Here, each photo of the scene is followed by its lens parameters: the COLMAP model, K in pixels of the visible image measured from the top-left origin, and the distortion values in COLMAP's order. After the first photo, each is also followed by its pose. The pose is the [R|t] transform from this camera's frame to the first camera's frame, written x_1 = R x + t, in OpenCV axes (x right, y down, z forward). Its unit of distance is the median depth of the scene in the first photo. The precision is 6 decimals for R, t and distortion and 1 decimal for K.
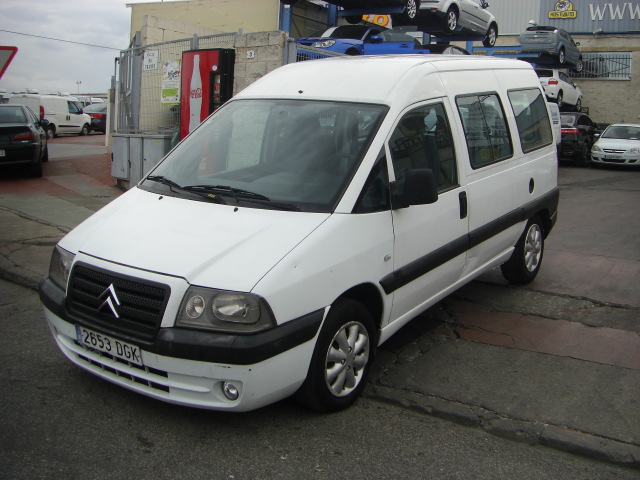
lens RADIAL K [[712.4, 0, 325.5], [0, 712.4, 237.0], [0, 0, 1]] dist [-0.130388, 0.000000]
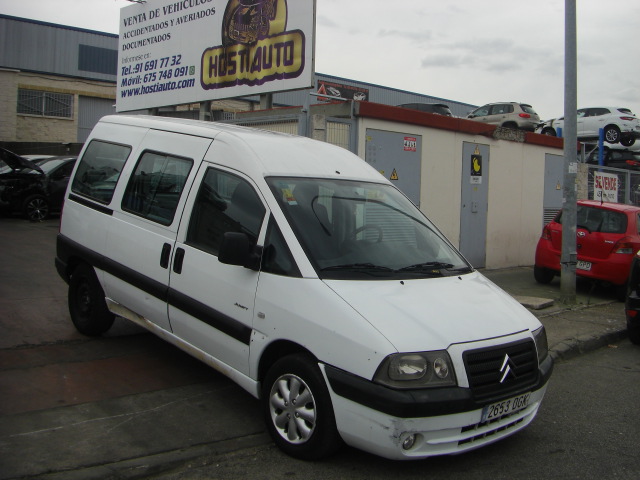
lens RADIAL K [[762.5, 0, 321.1], [0, 762.5, 236.5], [0, 0, 1]] dist [-0.184503, 0.000000]
pose [[0.161724, -0.096313, 0.982125, -1.508615], [0.114715, 0.990314, 0.078226, -0.251421], [-0.980146, 0.100014, 0.171206, 1.034215]]
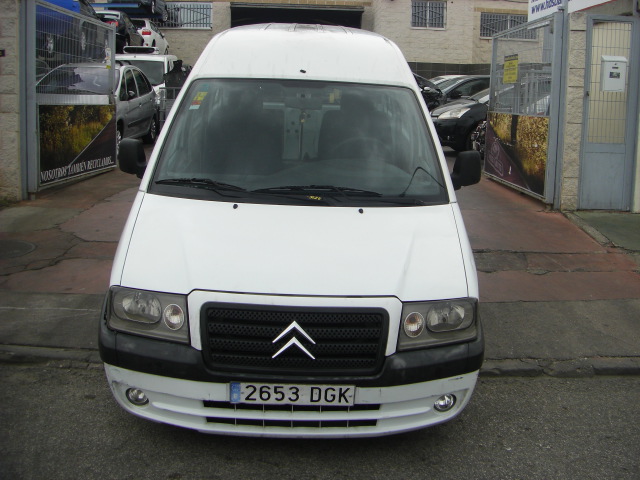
lens RADIAL K [[712.4, 0, 361.3], [0, 712.4, 239.0], [0, 0, 1]] dist [-0.130388, 0.000000]
pose [[0.779925, -0.141659, 0.609630, -0.707850], [0.094639, 0.989541, 0.108864, -0.105899], [-0.618676, -0.027211, 0.785175, 0.298659]]
